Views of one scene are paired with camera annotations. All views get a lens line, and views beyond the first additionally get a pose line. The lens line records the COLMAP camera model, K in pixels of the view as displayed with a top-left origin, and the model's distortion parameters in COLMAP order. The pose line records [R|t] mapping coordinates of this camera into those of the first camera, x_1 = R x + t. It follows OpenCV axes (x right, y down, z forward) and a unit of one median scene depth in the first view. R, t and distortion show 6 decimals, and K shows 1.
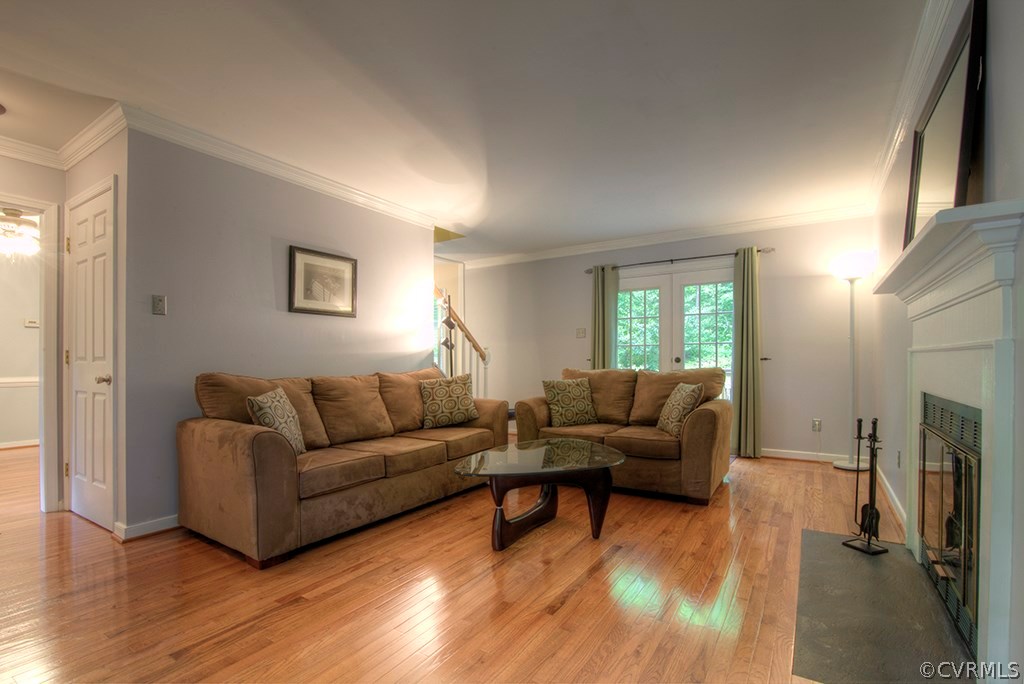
lens RADIAL K [[470.9, 0, 513.5], [0, 470.9, 360.4], [0, 0, 1]] dist [-0.019903, 0.000011]
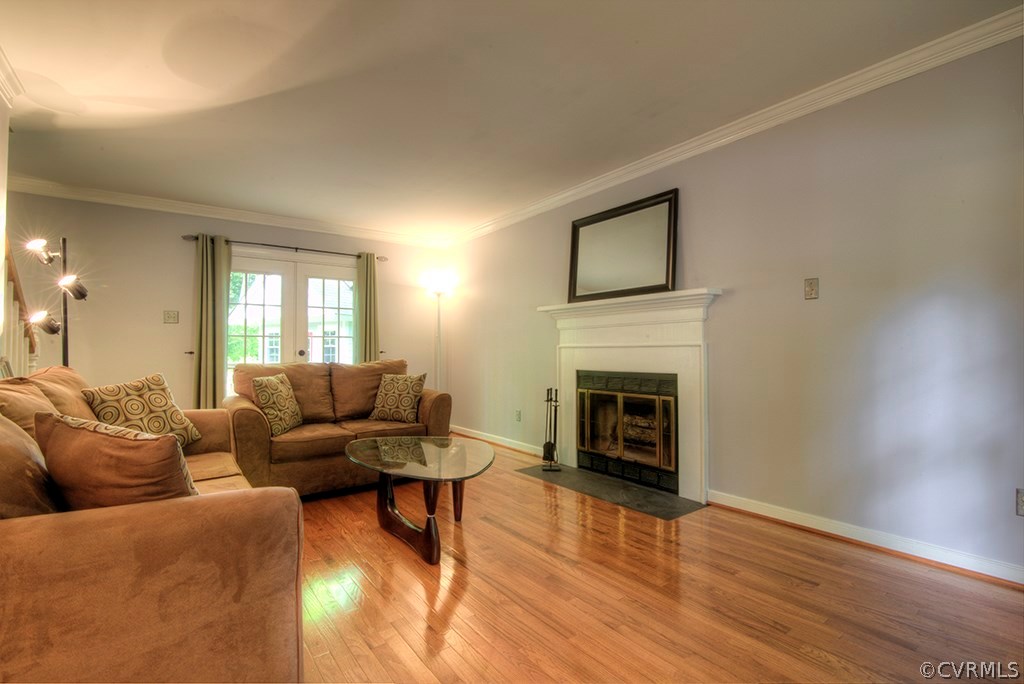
lens RADIAL K [[470.7, 0, 512.0], [0, 470.7, 342.0], [0, 0, 1]] dist [-0.020562, 0.000012]
pose [[0.358827, 0.022717, 0.933127, -0.476350], [0.002189, 0.999681, -0.025179, 0.002326], [-0.933401, 0.011077, 0.358663, 0.308722]]
